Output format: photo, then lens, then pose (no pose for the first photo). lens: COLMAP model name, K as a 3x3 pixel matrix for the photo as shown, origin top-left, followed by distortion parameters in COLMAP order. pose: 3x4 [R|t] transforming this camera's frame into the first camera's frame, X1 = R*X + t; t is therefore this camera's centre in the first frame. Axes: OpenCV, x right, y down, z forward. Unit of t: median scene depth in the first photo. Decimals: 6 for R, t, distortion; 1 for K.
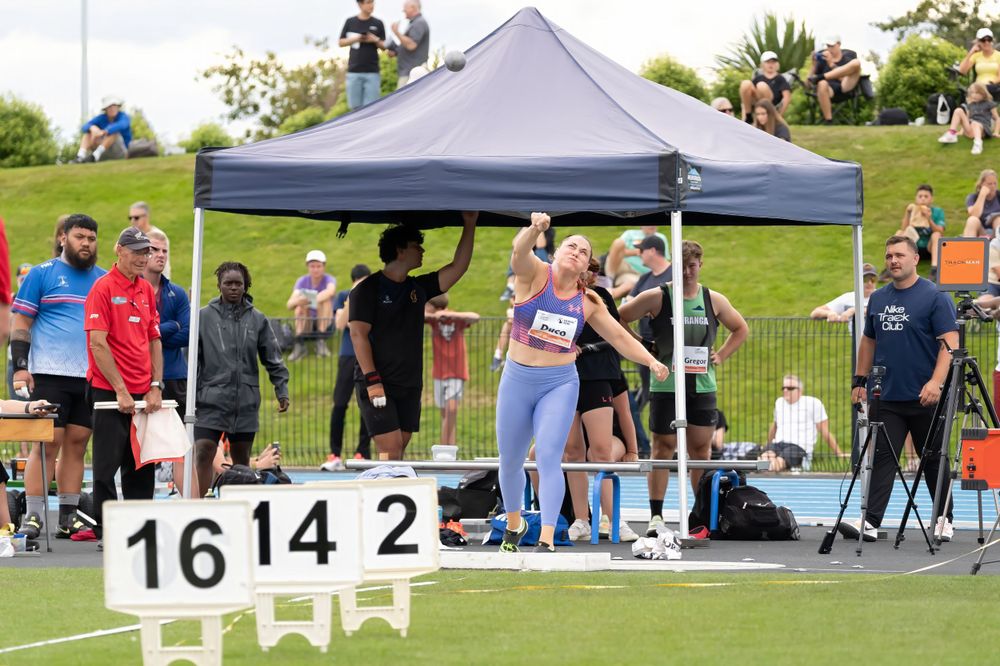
lens RADIAL K [[5741.5, 0, 500.0], [0, 5741.5, 333.0], [0, 0, 1]] dist [0.137458, 9.475248]
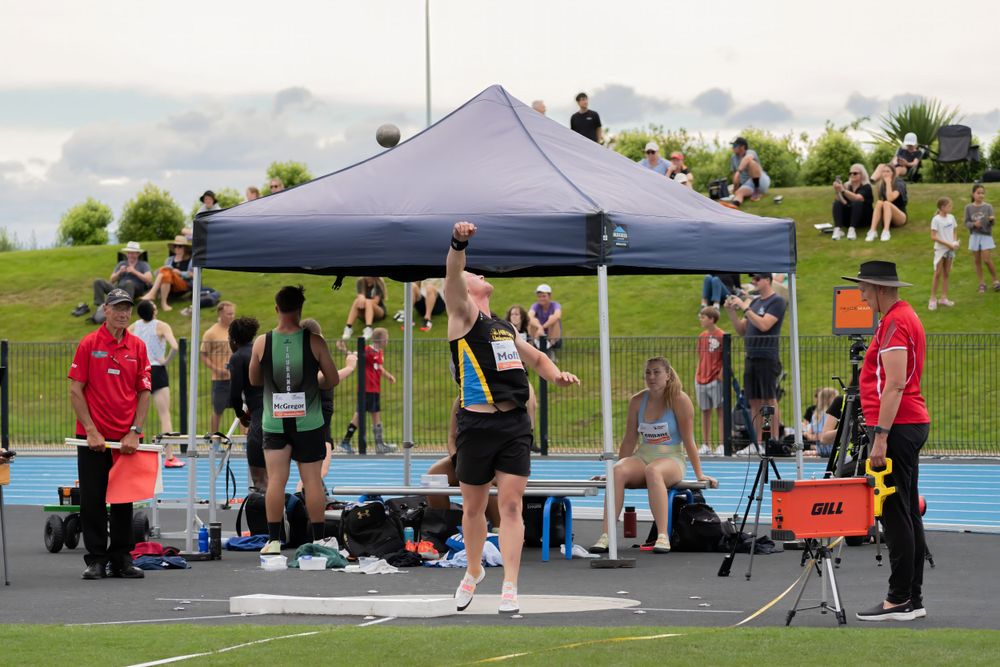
lens RADIAL K [[4056.4, 0, 500.0], [0, 4056.4, 333.5], [0, 0, 1]] dist [-0.035535, 1.350861]
pose [[0.997882, -0.012769, -0.063778, 0.055928], [0.012753, 0.999918, -0.000657, -0.007022], [0.063781, -0.000157, 0.997964, 0.193035]]
